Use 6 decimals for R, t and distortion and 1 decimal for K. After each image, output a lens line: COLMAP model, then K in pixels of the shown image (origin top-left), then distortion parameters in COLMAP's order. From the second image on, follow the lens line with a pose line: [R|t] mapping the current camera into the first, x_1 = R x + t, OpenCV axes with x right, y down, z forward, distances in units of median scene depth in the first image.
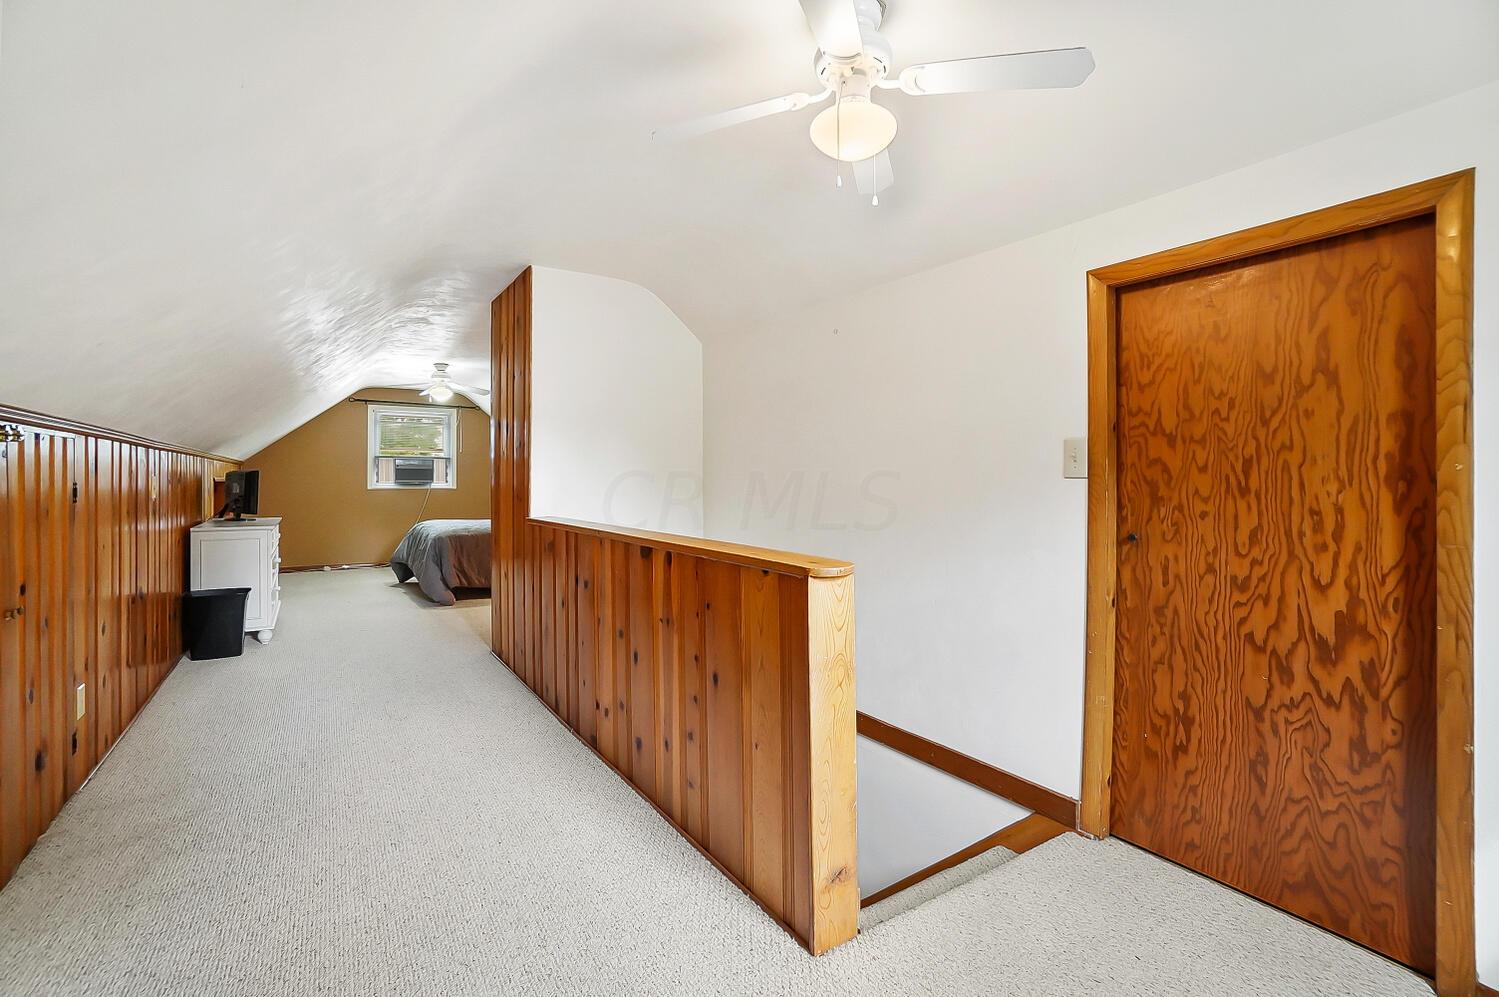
lens RADIAL K [[670.3, 0, 748.2], [0, 670.3, 489.7], [0, 0, 1]] dist [-0.059834, 0.021594]
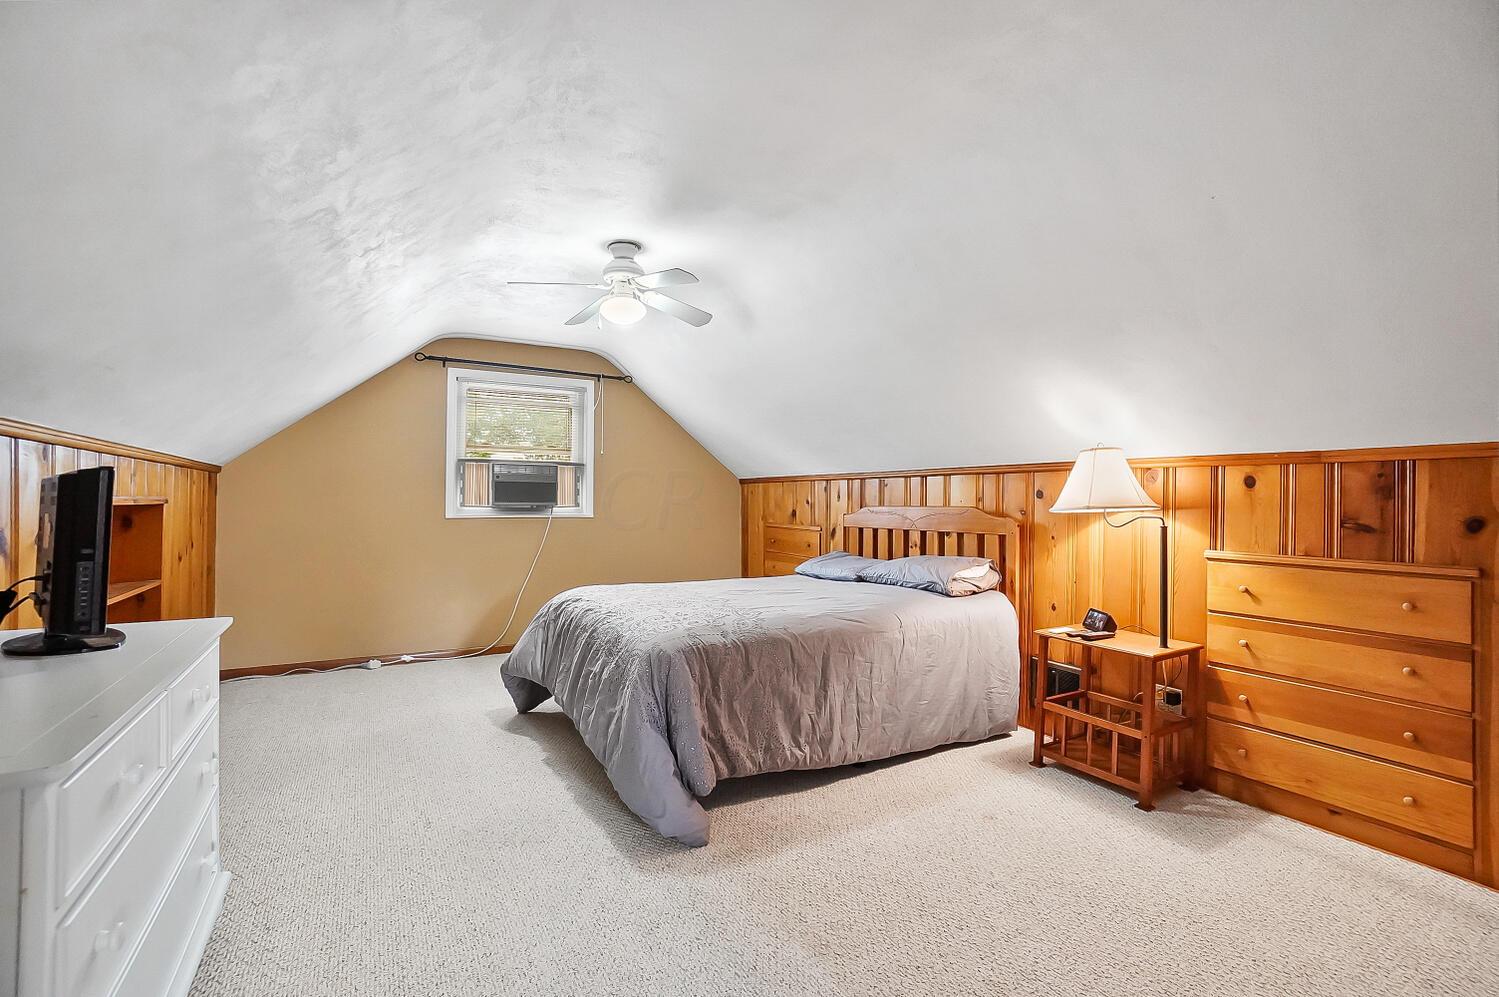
lens RADIAL K [[666.9, 0, 746.1], [0, 666.9, 502.6], [0, 0, 1]] dist [-0.063693, 0.022133]
pose [[0.998143, 0.000098, -0.060912, -0.287909], [-0.000940, 0.999905, -0.013786, -0.006755], [0.060905, 0.013818, 0.998048, 0.454815]]
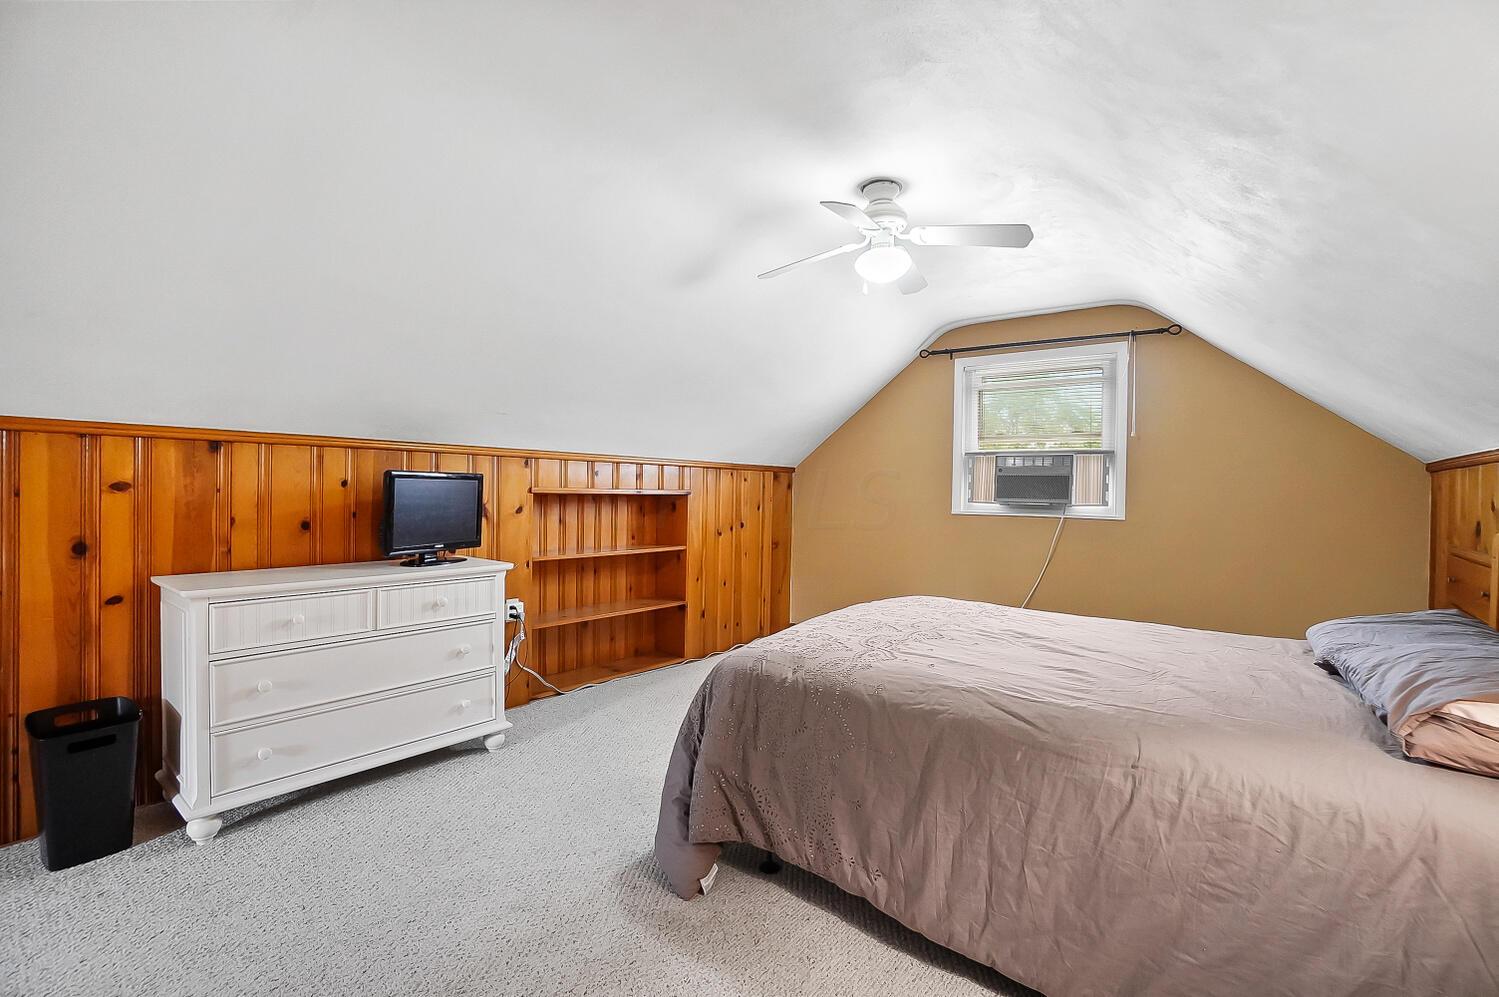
lens RADIAL K [[666.9, 0, 746.1], [0, 666.9, 502.6], [0, 0, 1]] dist [-0.063693, 0.022133]
pose [[0.308887, 0.017868, -0.950931, -0.108508], [-0.029862, 0.999513, 0.009081, -0.010179], [0.950630, 0.025591, 0.309270, 0.662680]]
